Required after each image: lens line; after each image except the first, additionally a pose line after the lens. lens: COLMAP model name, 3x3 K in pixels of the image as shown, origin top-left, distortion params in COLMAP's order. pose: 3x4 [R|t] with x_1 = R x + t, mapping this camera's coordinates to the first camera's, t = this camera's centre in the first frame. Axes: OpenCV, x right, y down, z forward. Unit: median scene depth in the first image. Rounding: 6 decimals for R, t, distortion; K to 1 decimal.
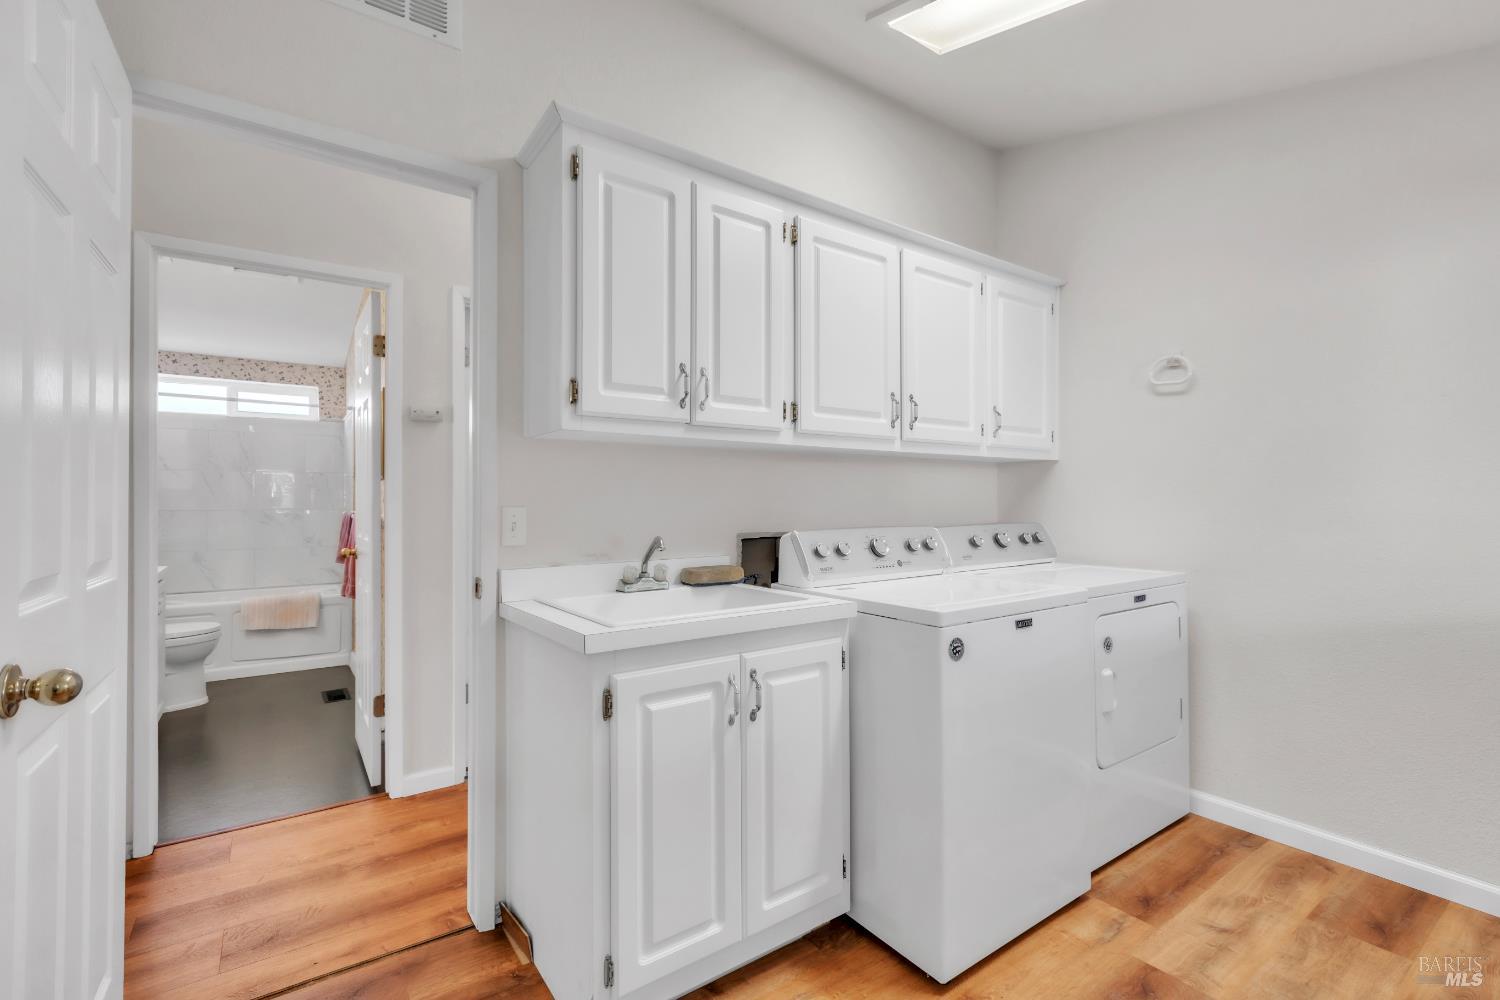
lens RADIAL K [[663.6, 0, 753.0], [0, 663.6, 494.7], [0, 0, 1]] dist [-0.001811, 0.000059]
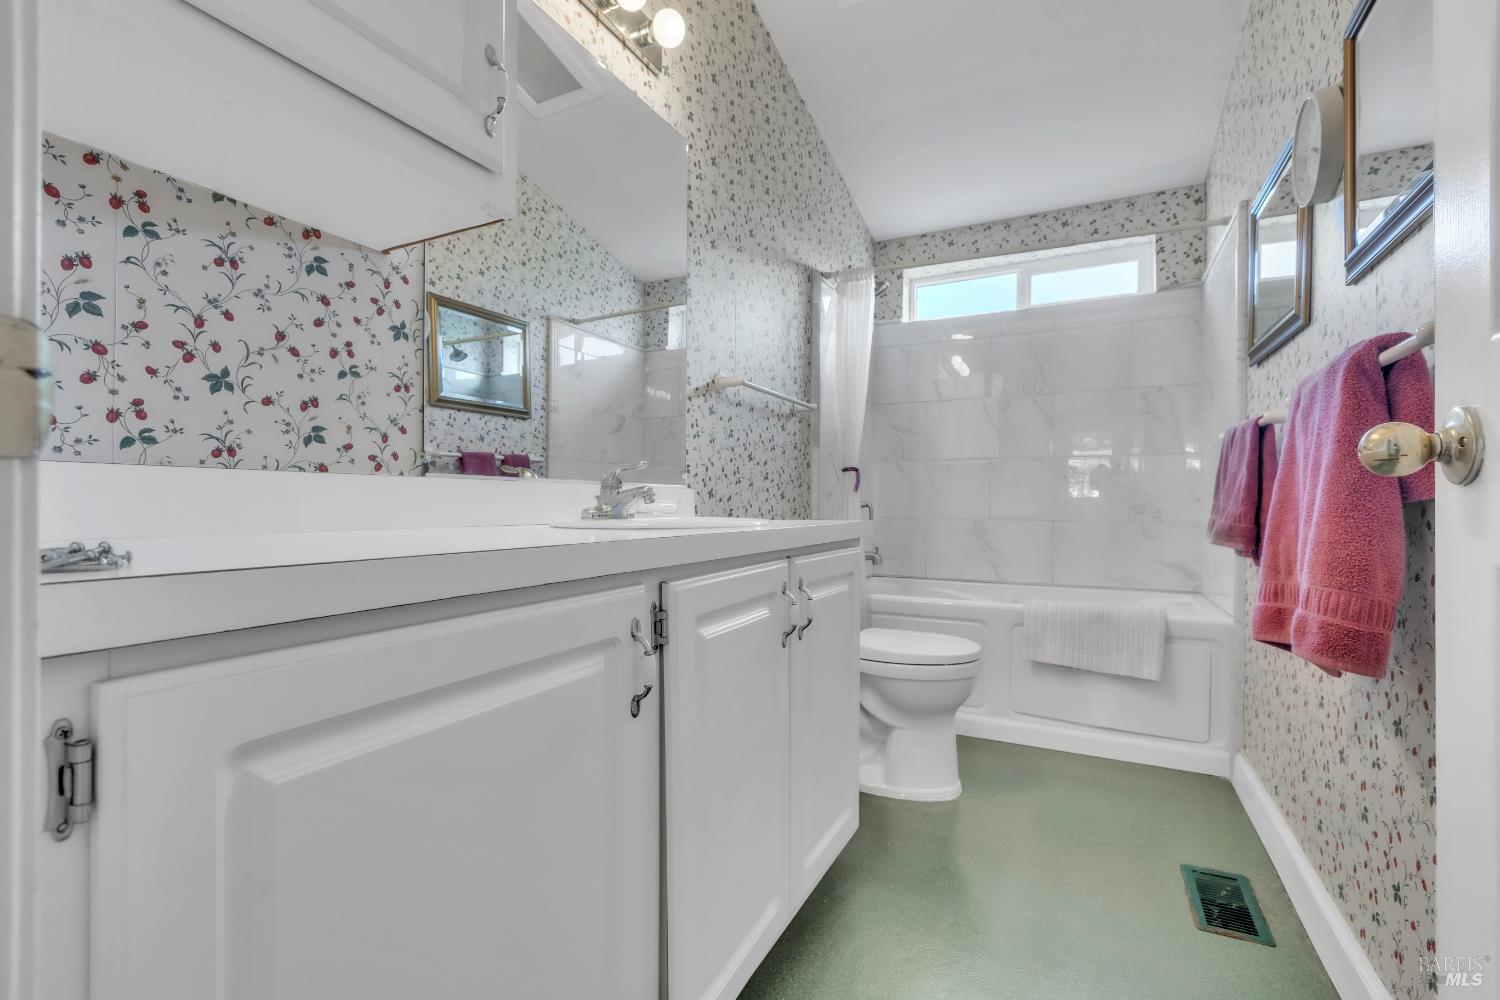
lens RADIAL K [[663.6, 0, 752.7], [0, 663.6, 505.7], [0, 0, 1]] dist [-0.001811, 0.000059]
pose [[0.459482, -0.002086, -0.888185, -0.346957], [-0.003902, 0.999983, -0.004367, 0.072148], [0.888178, 0.005473, 0.459466, 0.489043]]
